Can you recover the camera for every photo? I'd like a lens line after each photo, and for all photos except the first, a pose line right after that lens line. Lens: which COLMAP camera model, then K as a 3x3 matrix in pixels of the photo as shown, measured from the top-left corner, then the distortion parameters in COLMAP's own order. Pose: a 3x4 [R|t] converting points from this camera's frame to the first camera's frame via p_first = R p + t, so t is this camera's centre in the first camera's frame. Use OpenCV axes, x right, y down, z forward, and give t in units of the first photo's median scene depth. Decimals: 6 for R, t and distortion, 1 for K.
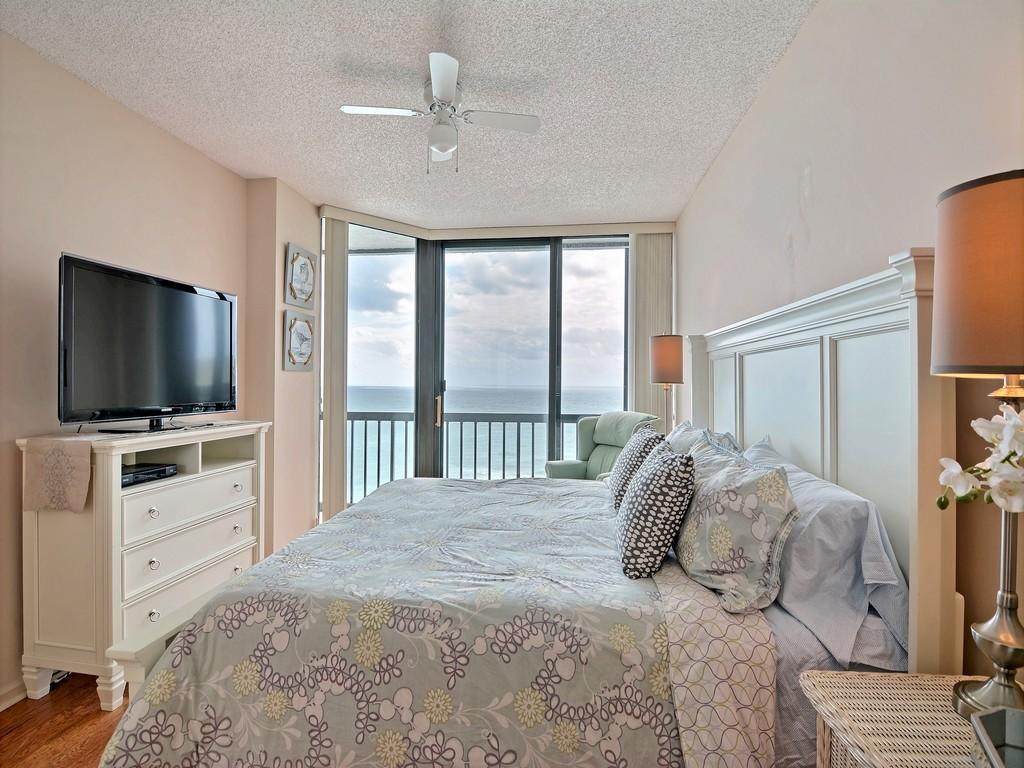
lens RADIAL K [[496.1, 0, 510.4], [0, 496.1, 382.5], [0, 0, 1]] dist [-0.015602, -0.005947]
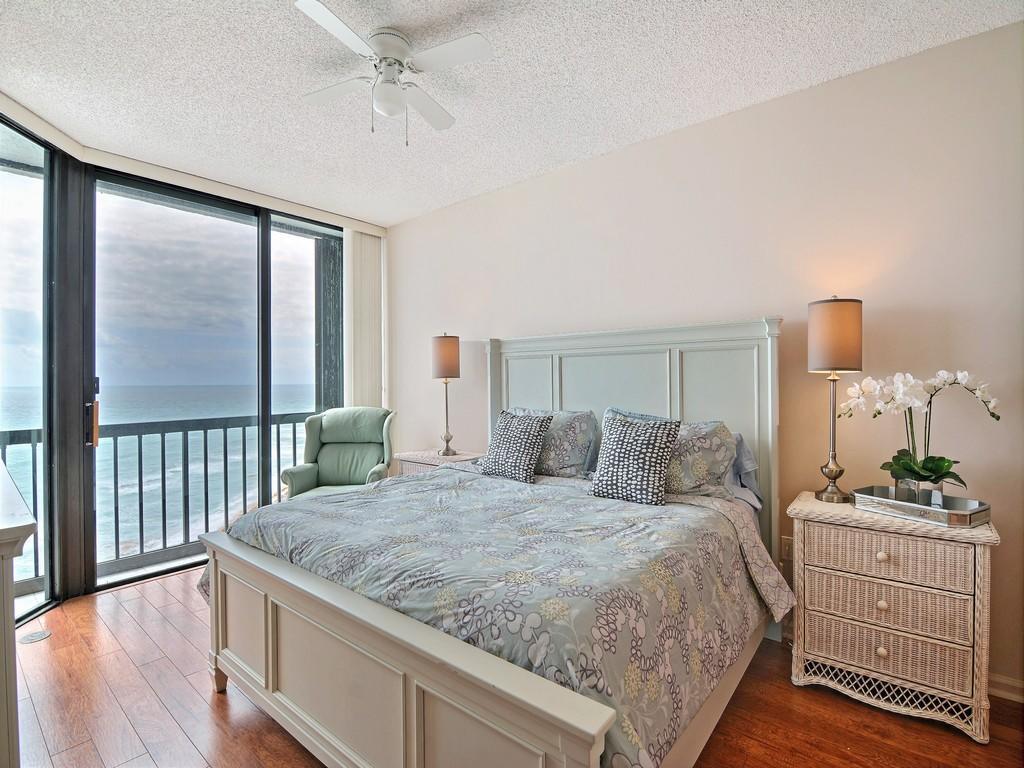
lens RADIAL K [[496.1, 0, 505.0], [0, 496.1, 376.7], [0, 0, 1]] dist [-0.015602, -0.005947]
pose [[0.544881, -0.005684, 0.838494, -0.904797], [0.008180, 0.999965, 0.001463, -0.001688], [-0.838474, 0.006062, 0.544909, 0.411776]]
